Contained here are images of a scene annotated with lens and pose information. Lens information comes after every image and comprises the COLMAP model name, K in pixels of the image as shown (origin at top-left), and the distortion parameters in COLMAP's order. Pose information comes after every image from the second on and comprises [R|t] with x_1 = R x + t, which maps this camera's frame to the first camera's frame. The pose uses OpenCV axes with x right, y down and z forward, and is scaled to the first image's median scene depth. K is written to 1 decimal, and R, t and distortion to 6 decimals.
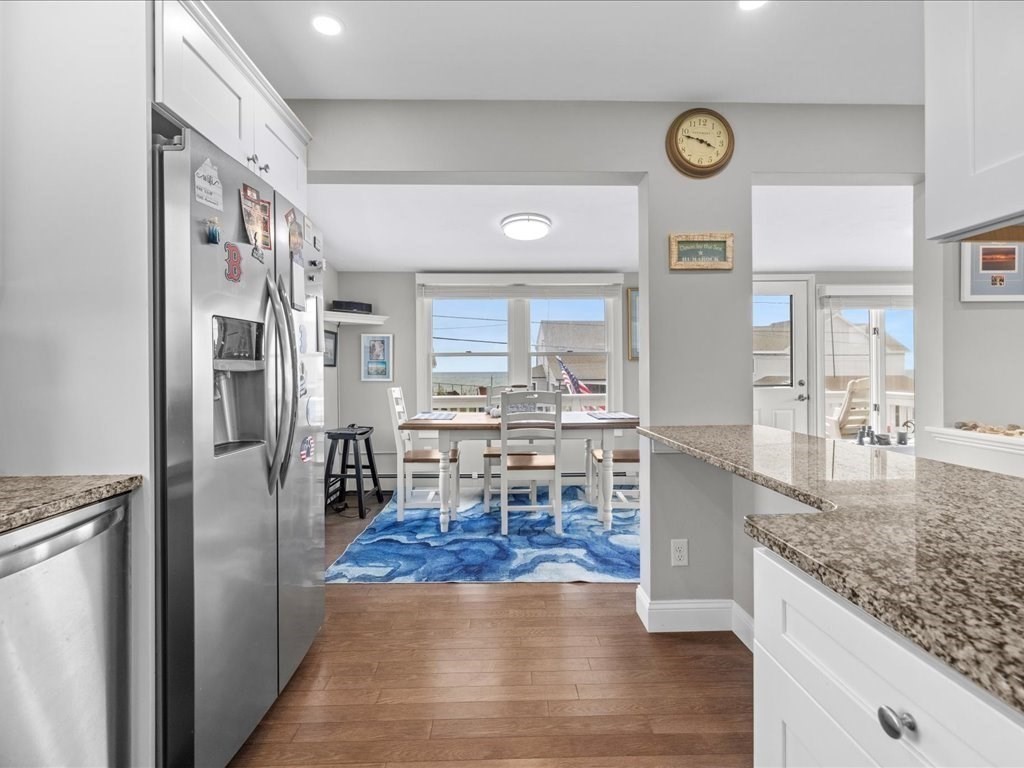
lens RADIAL K [[486.9, 0, 514.9], [0, 486.9, 368.2], [0, 0, 1]] dist [-0.000460, 0.000005]
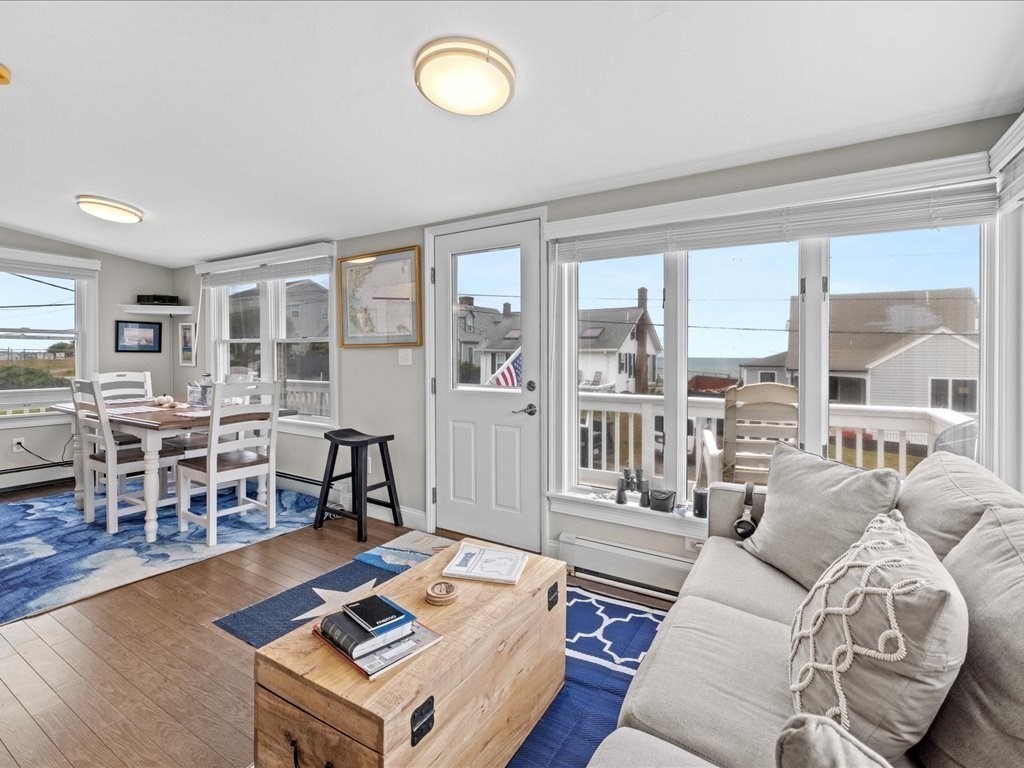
lens RADIAL K [[485.7, 0, 505.7], [0, 485.7, 358.3], [0, 0, 1]] dist [0.001965, 0.000573]
pose [[0.836696, 0.016198, -0.547429, 1.107752], [-0.010109, 0.999849, 0.014134, -0.015898], [0.547575, -0.006291, 0.836733, 0.572555]]
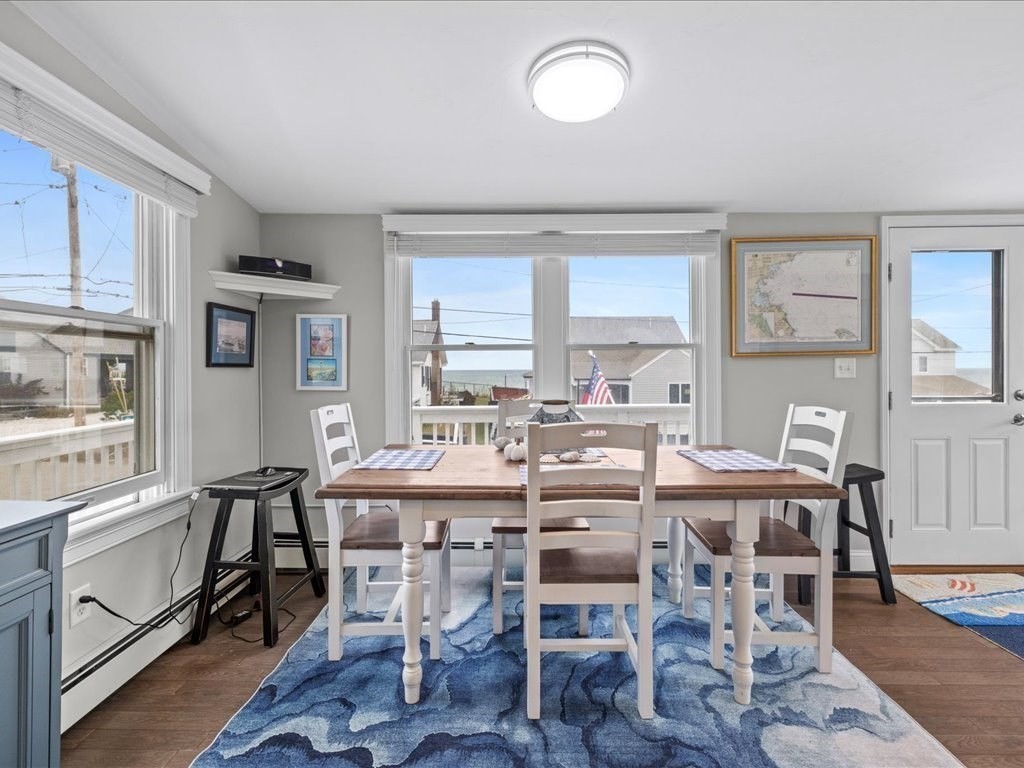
lens RADIAL K [[486.9, 0, 514.9], [0, 486.9, 368.2], [0, 0, 1]] dist [-0.000460, 0.000005]
pose [[0.999616, 0.002169, -0.027639, -0.024665], [-0.002064, 0.999990, 0.003843, -0.005172], [0.027647, -0.003784, 0.999611, 0.466636]]
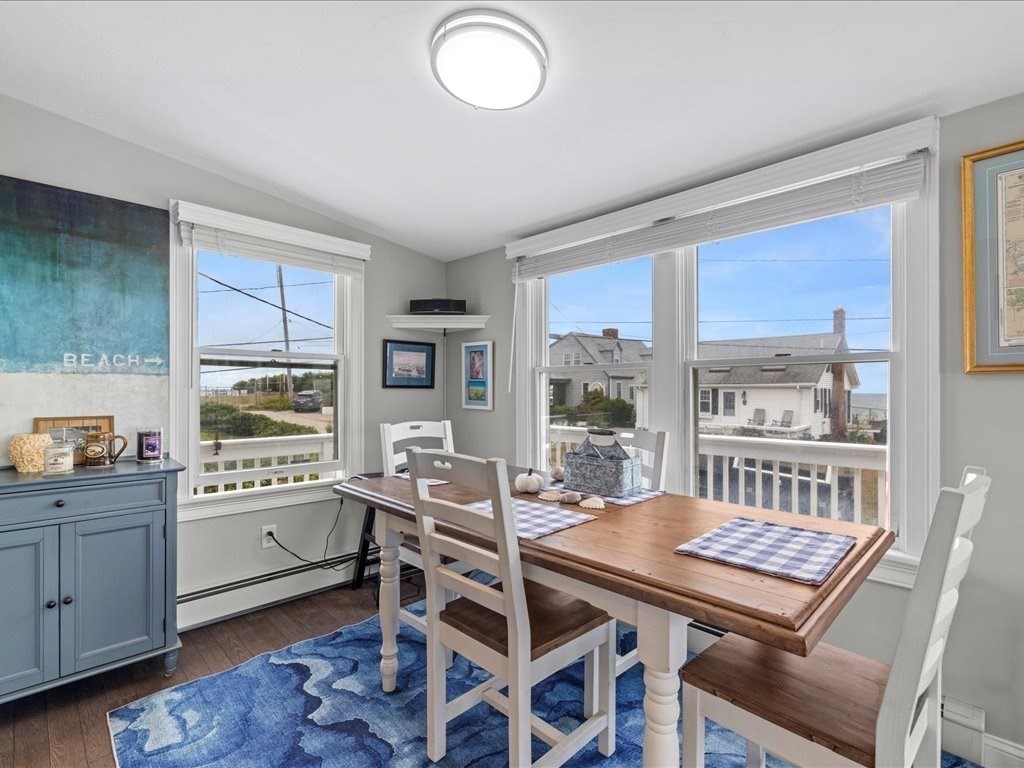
lens RADIAL K [[491.9, 0, 512.6], [0, 491.9, 391.7], [0, 0, 1]] dist [-0.002539, 0.000052]
pose [[0.685782, 0.011351, -0.727719, 0.324399], [-0.005508, 0.999931, 0.010406, -0.007316], [0.727786, -0.003128, 0.685797, 0.663444]]
